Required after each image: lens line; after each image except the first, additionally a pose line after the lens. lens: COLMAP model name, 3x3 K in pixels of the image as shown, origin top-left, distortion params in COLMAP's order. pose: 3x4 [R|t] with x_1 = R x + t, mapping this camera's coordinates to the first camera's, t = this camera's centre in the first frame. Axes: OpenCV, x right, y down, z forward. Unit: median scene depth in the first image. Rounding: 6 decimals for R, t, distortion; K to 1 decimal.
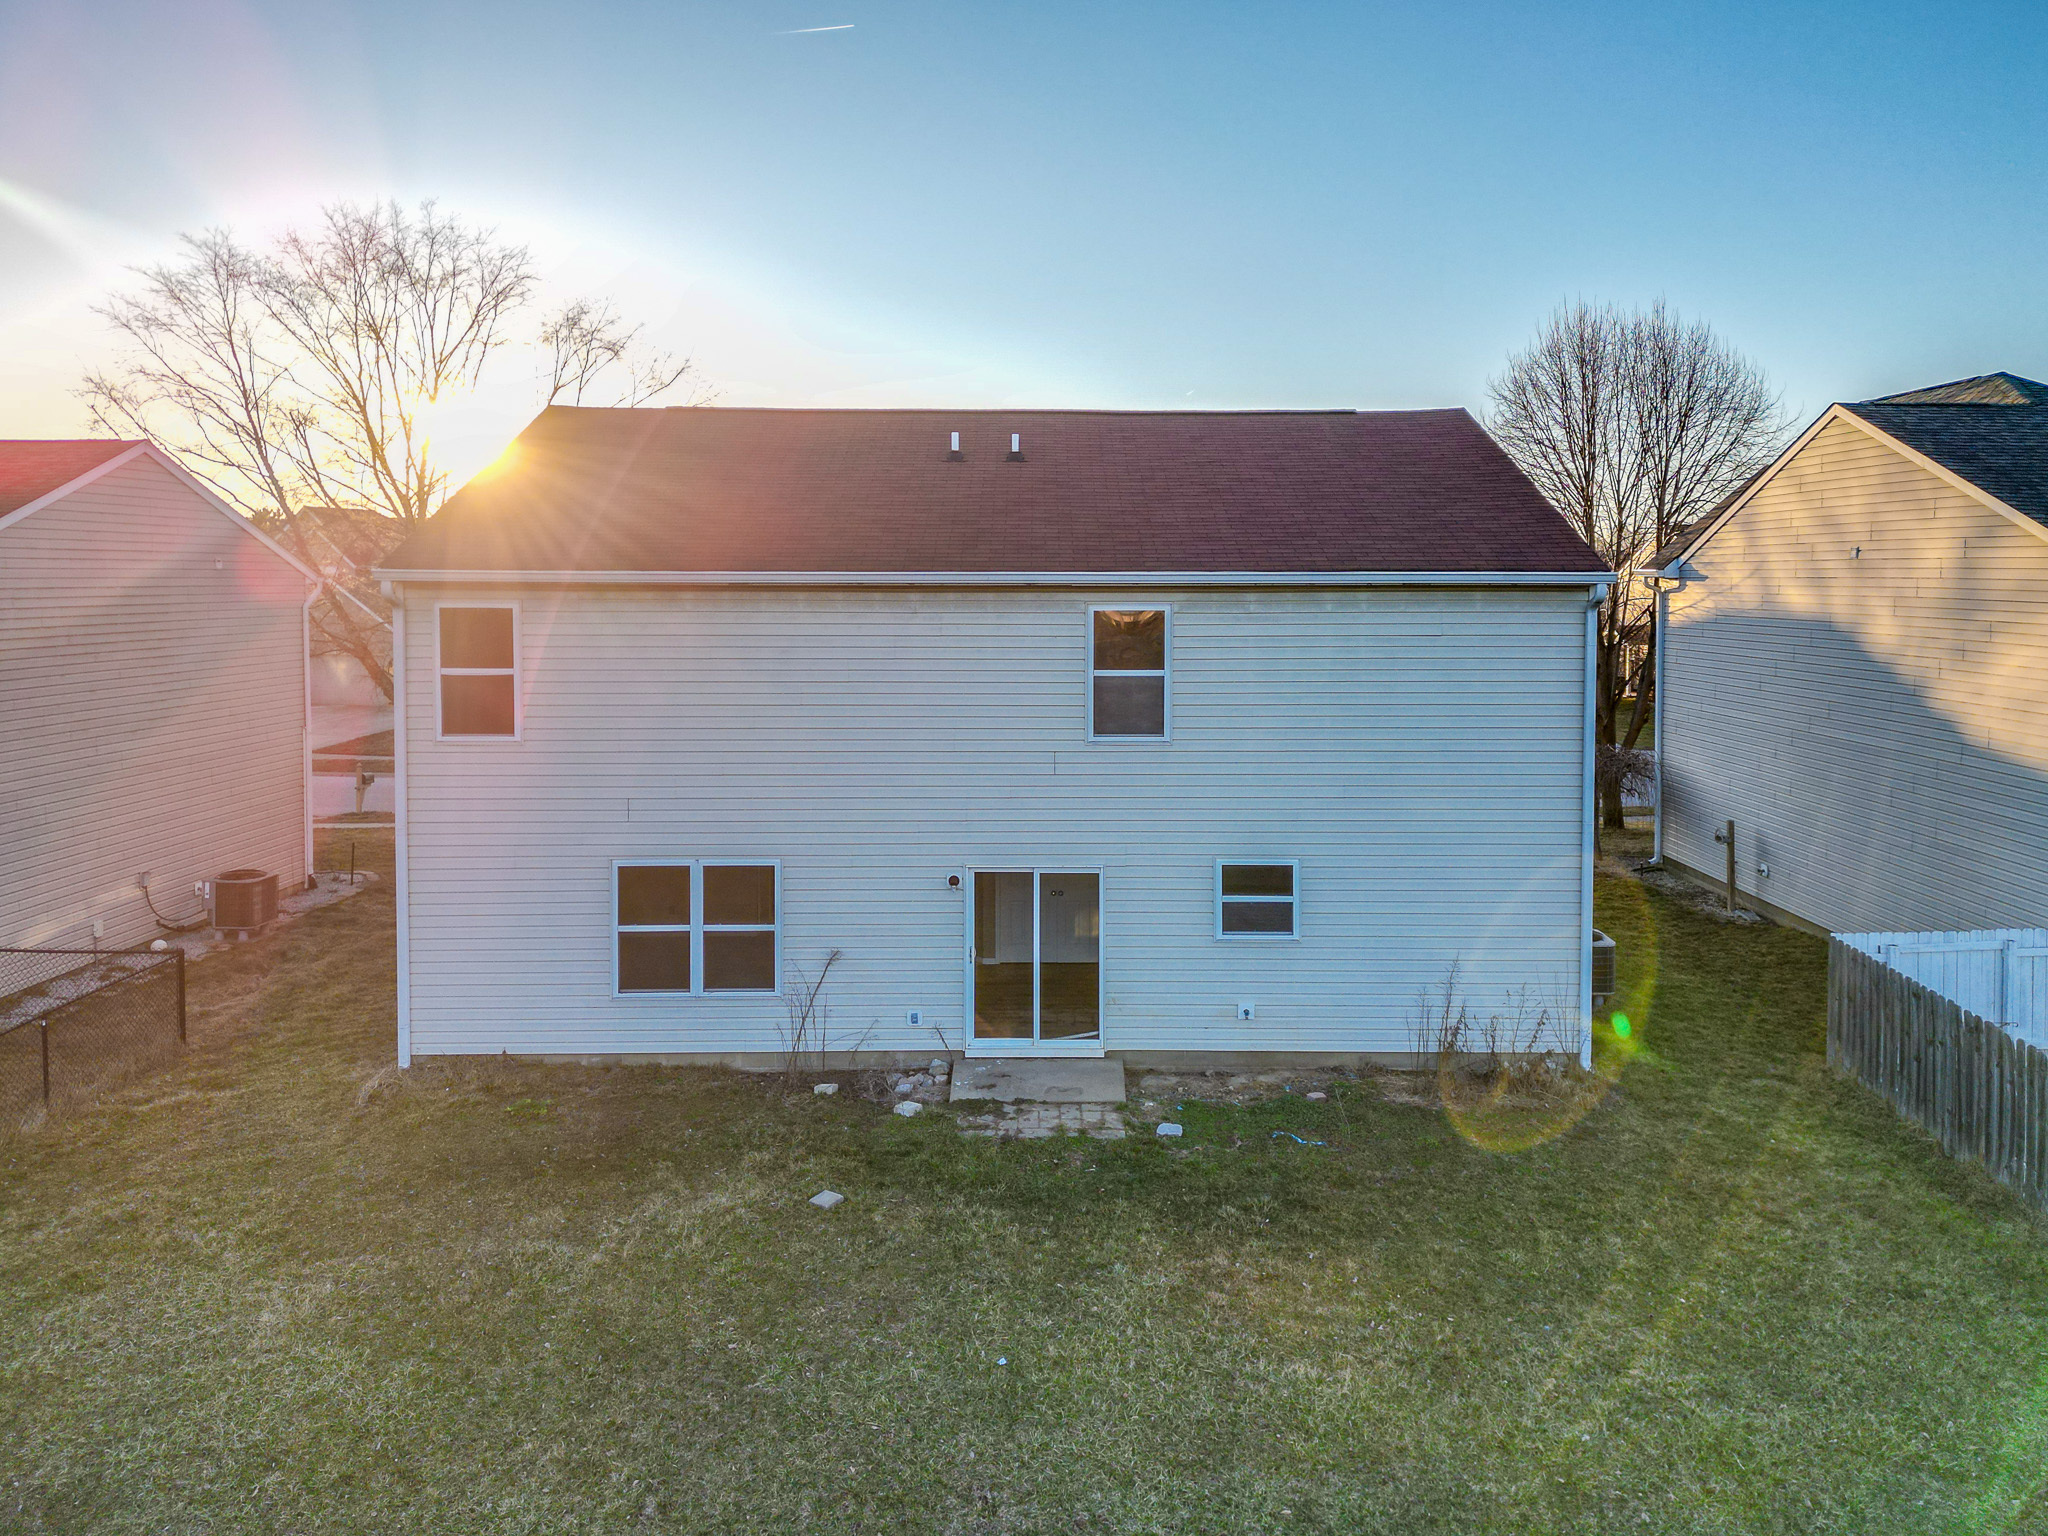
lens RADIAL K [[1340.2, 0, 1035.6], [0, 1340.2, 758.6], [0, 0, 1]] dist [0.031055, -0.003250]
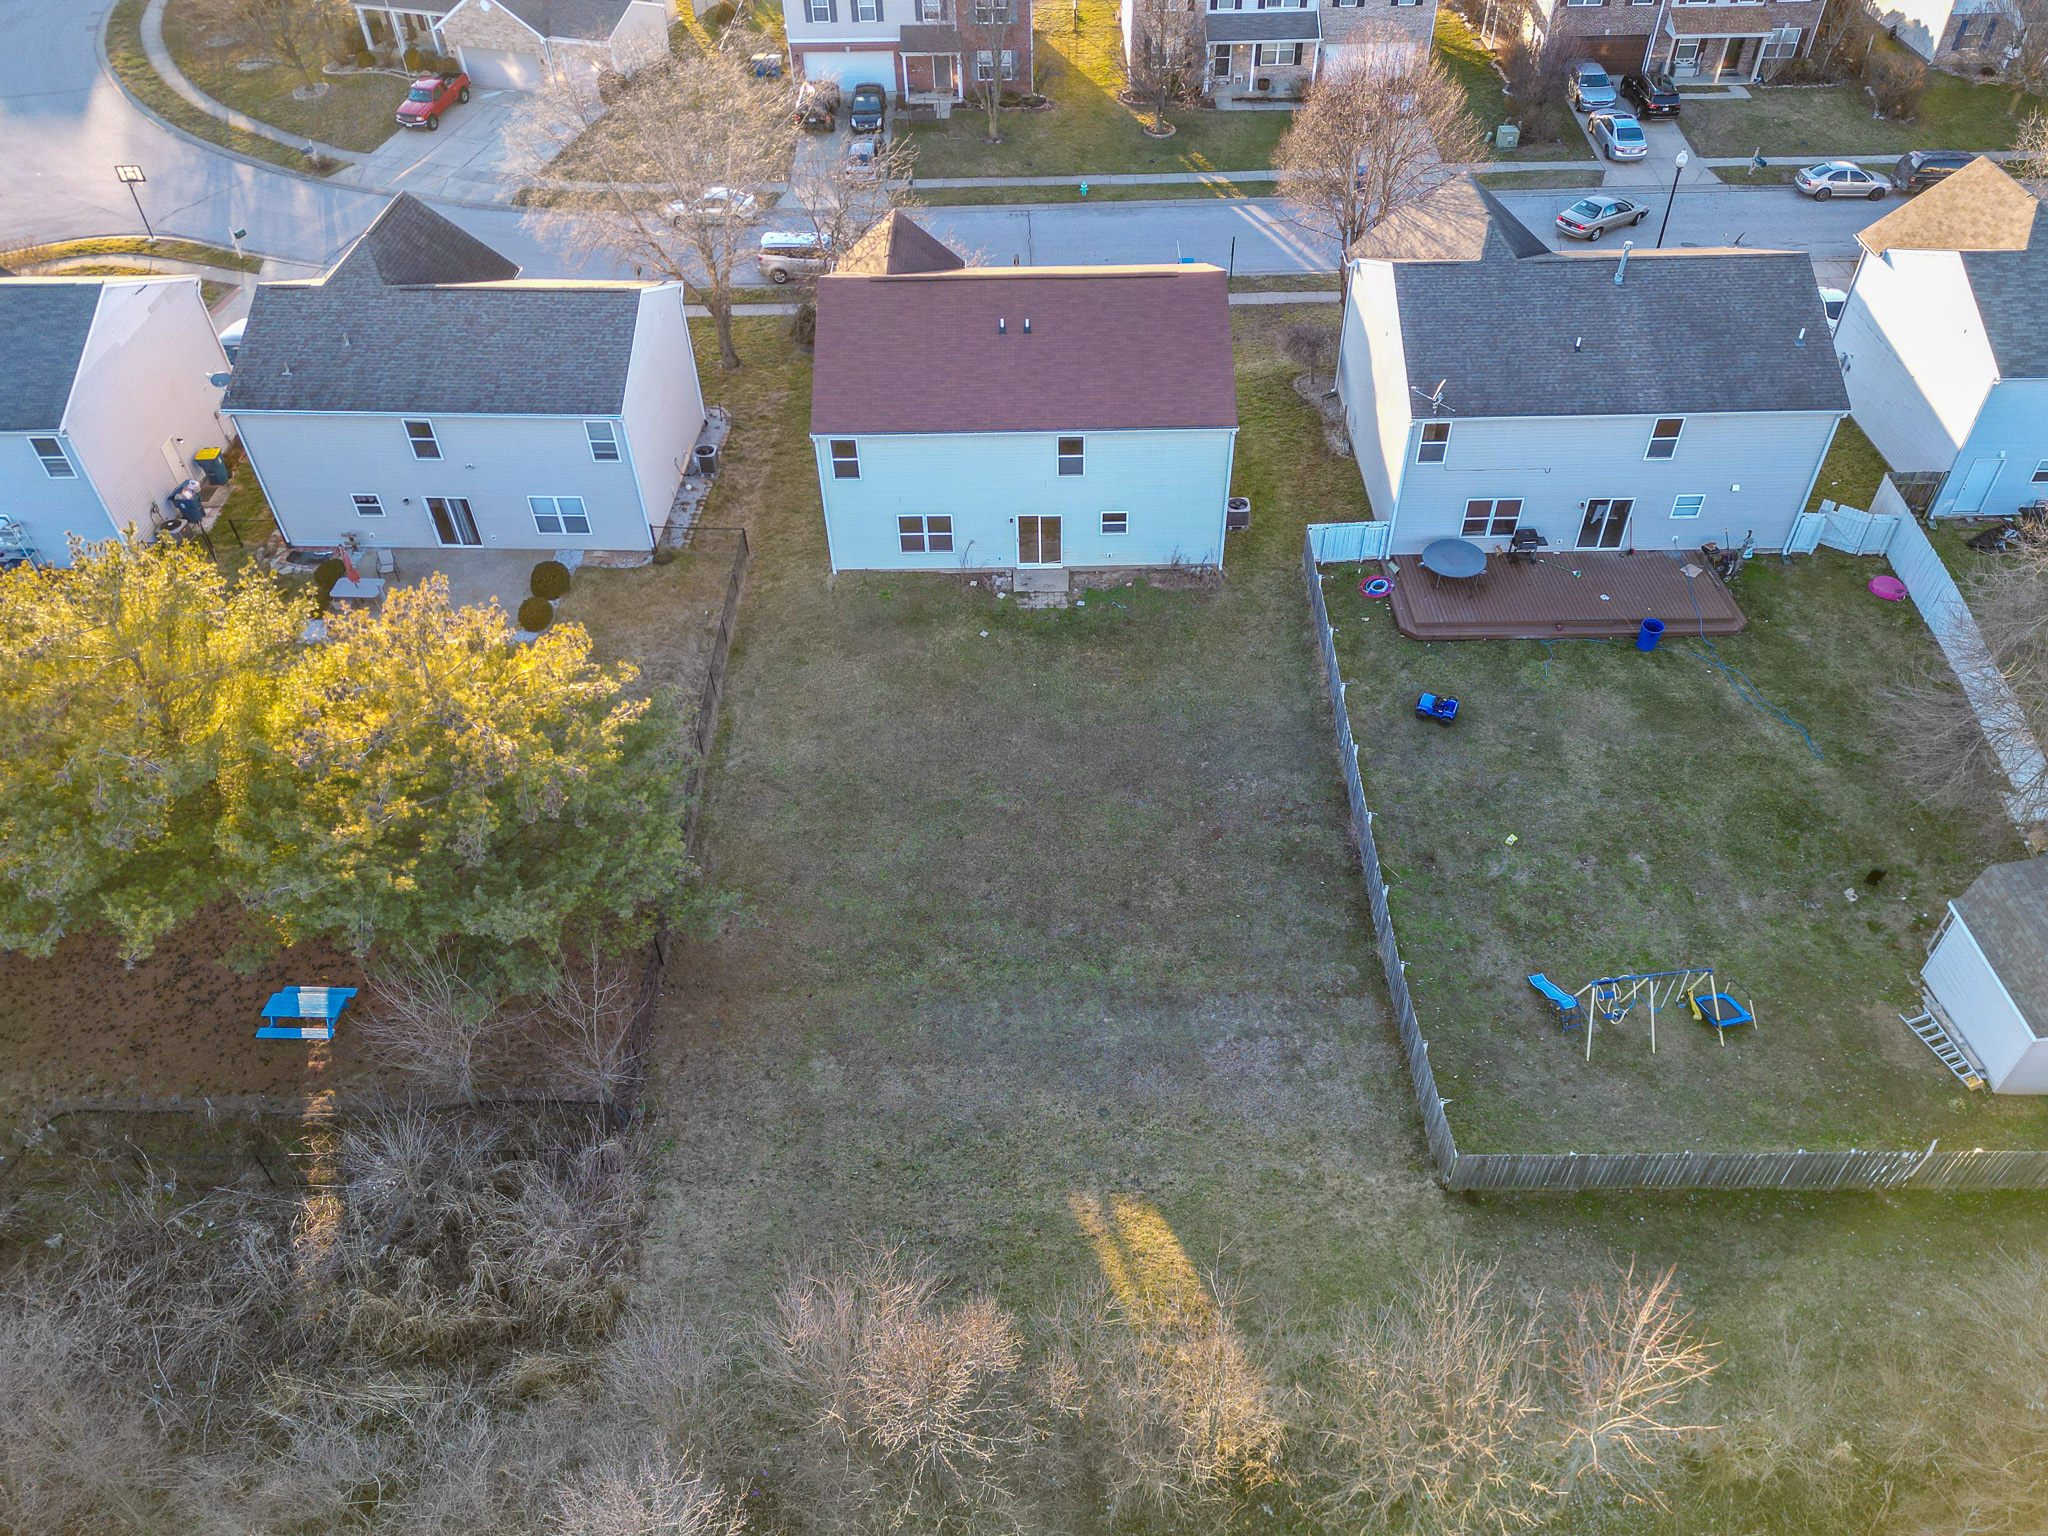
lens RADIAL K [[1340.2, 0, 1027.6], [0, 1340.2, 774.5], [0, 0, 1]] dist [0.031055, -0.003250]
pose [[0.999785, -0.018396, -0.009620, -0.007291], [0.020245, 0.761542, 0.647799, -1.403791], [-0.004591, -0.647855, 0.761750, -1.629866]]
